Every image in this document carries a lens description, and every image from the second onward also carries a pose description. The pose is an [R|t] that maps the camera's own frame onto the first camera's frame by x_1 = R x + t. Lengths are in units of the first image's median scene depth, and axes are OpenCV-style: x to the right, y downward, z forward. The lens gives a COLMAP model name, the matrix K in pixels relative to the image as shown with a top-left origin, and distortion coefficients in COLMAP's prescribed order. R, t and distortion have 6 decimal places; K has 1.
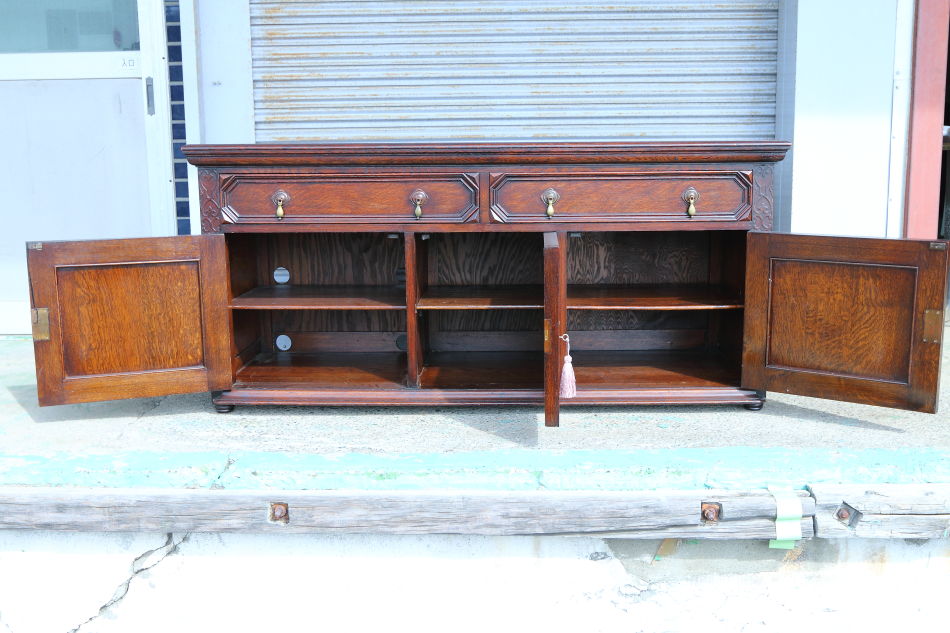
lens RADIAL K [[941.5, 0, 475.0], [0, 941.5, 316.5], [0, 0, 1]] dist [-0.042163, 0.008029]
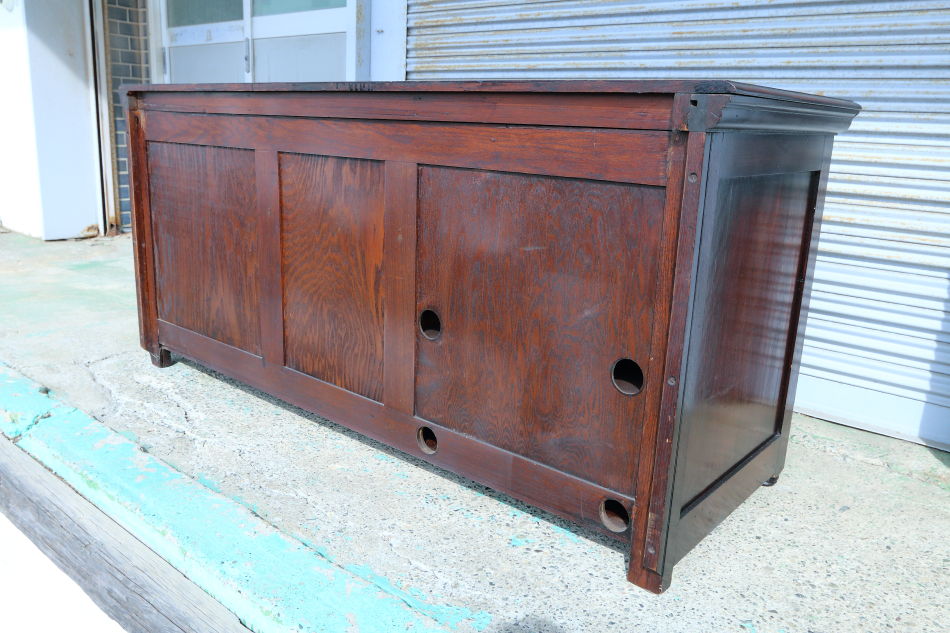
lens RADIAL K [[761.9, 0, 475.0], [0, 761.9, 316.5], [0, 0, 1]] dist [-0.072560, 0.053064]
pose [[0.775664, 0.196734, -0.599701, 0.362402], [-0.148445, 0.980389, 0.129618, -0.076672], [0.613441, -0.011517, 0.789657, 0.456859]]
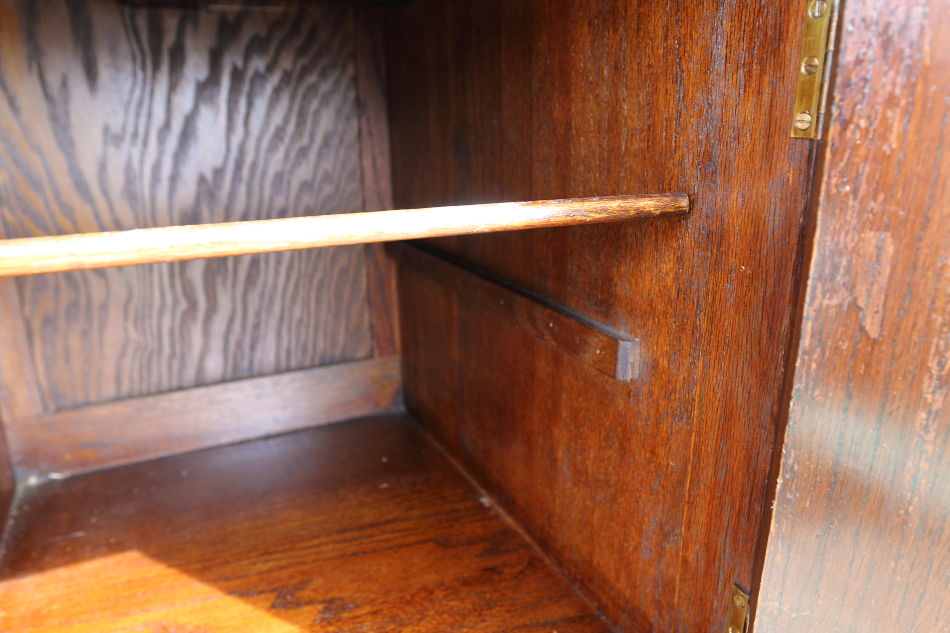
lens RADIAL K [[675.9, 0, 475.0], [0, 675.9, 316.5], [0, 0, 1]] dist [-0.073055, 0.040505]
pose [[0.888574, -0.134398, 0.438605, -0.005434], [0.077384, 0.986333, 0.145462, -0.032831], [-0.452160, -0.095313, 0.886830, 0.771443]]
